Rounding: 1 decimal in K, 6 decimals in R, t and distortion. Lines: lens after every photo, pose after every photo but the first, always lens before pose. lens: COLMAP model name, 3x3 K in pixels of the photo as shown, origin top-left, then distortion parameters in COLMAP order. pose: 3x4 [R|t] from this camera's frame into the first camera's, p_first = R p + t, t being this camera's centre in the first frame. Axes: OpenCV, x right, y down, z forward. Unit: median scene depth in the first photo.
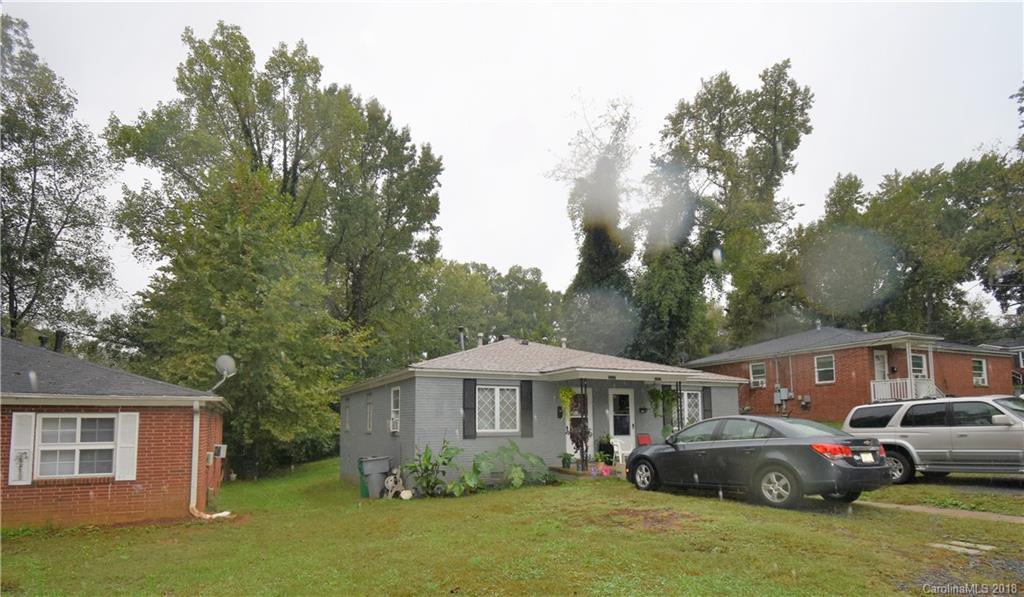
lens RADIAL K [[511.0, 0, 484.4], [0, 511.0, 374.4], [0, 0, 1]] dist [0.003510, -0.010080]
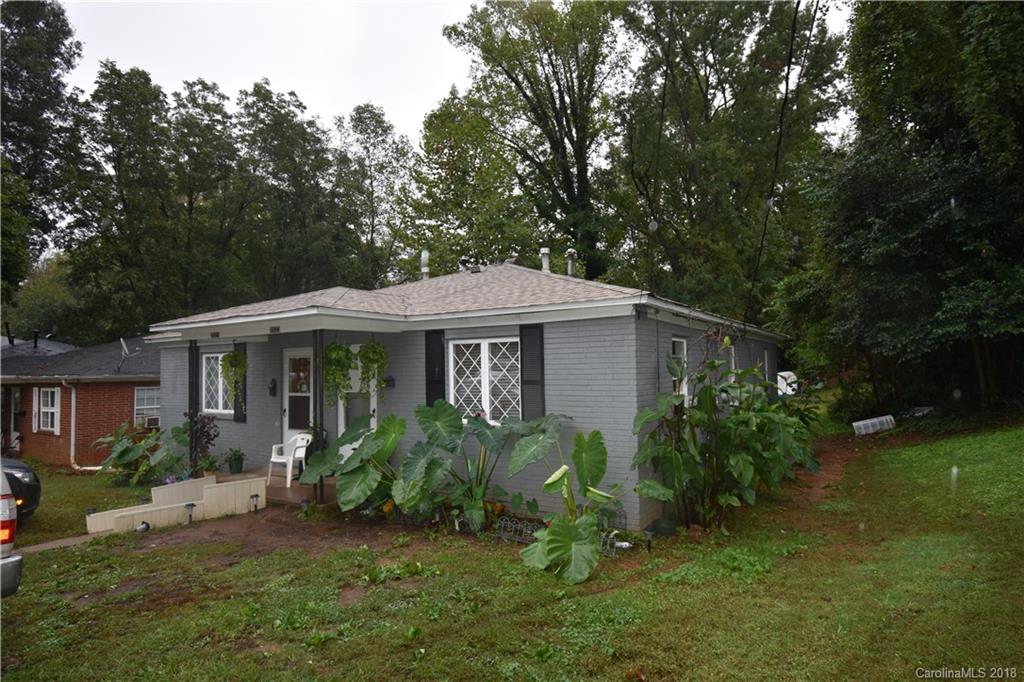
lens RADIAL K [[571.7, 0, 519.0], [0, 571.7, 345.6], [0, 0, 1]] dist [-0.009733, -0.001599]
pose [[0.536795, -0.040756, -0.842727, 0.918325], [0.088940, 0.996001, 0.008483, 0.041140], [0.839012, -0.079506, 0.538274, 0.855279]]
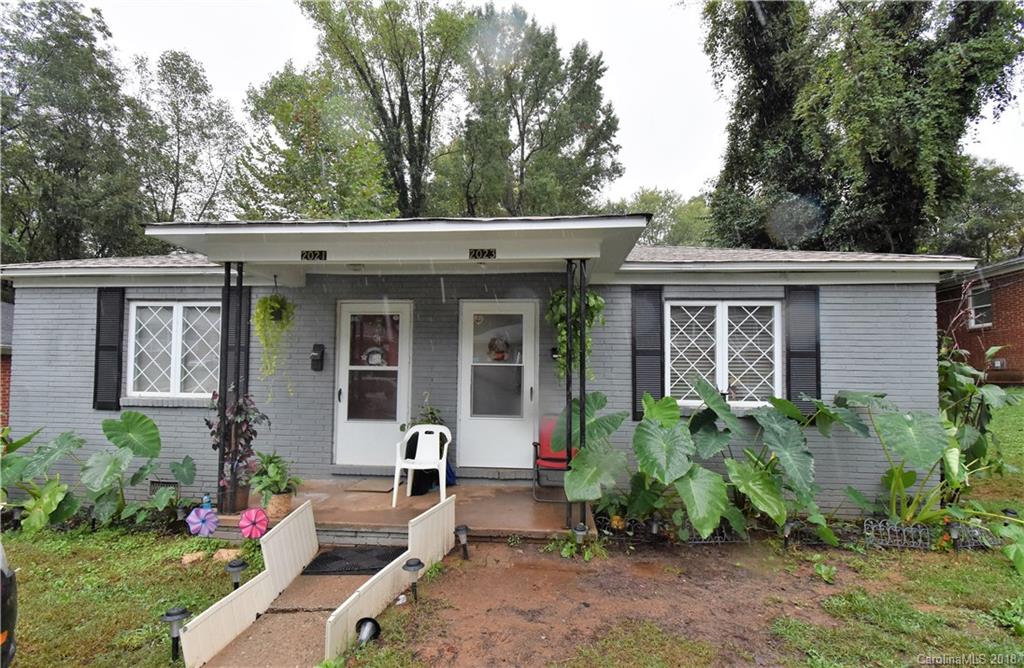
lens RADIAL K [[490.0, 0, 506.4], [0, 490.0, 343.1], [0, 0, 1]] dist [-0.019623, -0.001635]
pose [[0.869516, -0.016154, -0.493641, 0.479230], [0.028728, 0.999427, 0.017898, 0.057902], [0.493069, -0.029744, 0.869482, 0.705313]]
